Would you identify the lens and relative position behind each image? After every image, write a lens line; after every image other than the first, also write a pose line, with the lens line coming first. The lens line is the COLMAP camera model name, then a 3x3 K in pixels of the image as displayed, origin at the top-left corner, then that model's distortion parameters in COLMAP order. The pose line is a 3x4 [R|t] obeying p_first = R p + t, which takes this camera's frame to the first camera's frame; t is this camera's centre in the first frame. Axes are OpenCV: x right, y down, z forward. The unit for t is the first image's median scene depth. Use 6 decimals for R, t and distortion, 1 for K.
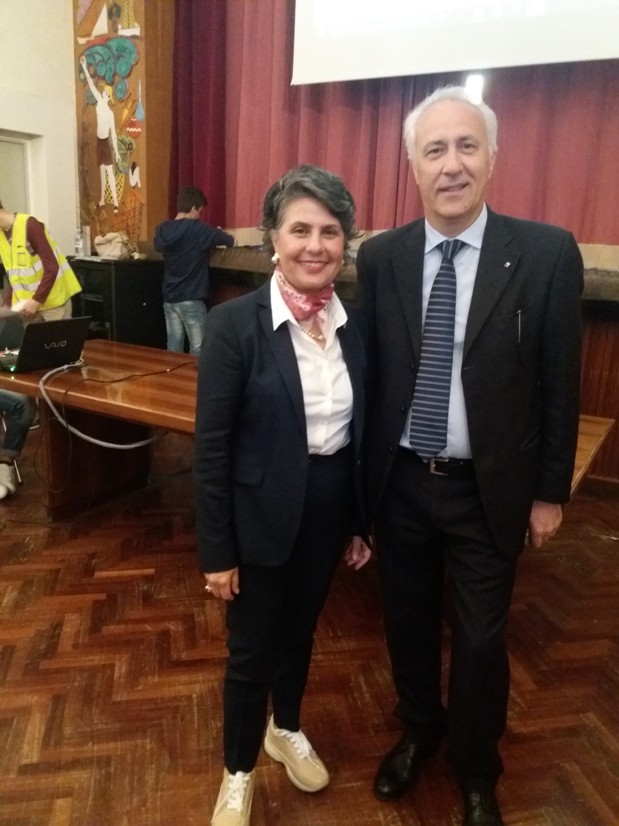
lens RADIAL K [[691.1, 0, 309.7], [0, 691.1, 395.9], [0, 0, 1]] dist [0.008318, 0.000241]
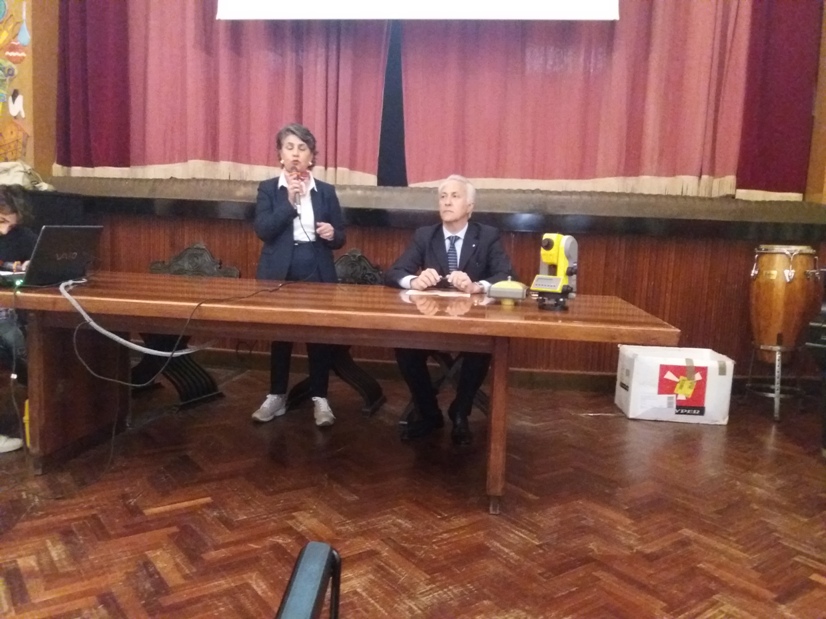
lens RADIAL K [[688.6, 0, 402.2], [0, 688.6, 296.2], [0, 0, 1]] dist [0.000870, -0.014310]
pose [[0.916181, -0.050260, 0.397600, -0.334440], [0.090571, 0.992404, -0.083253, 0.089620], [-0.390396, 0.112286, 0.913774, 0.063841]]
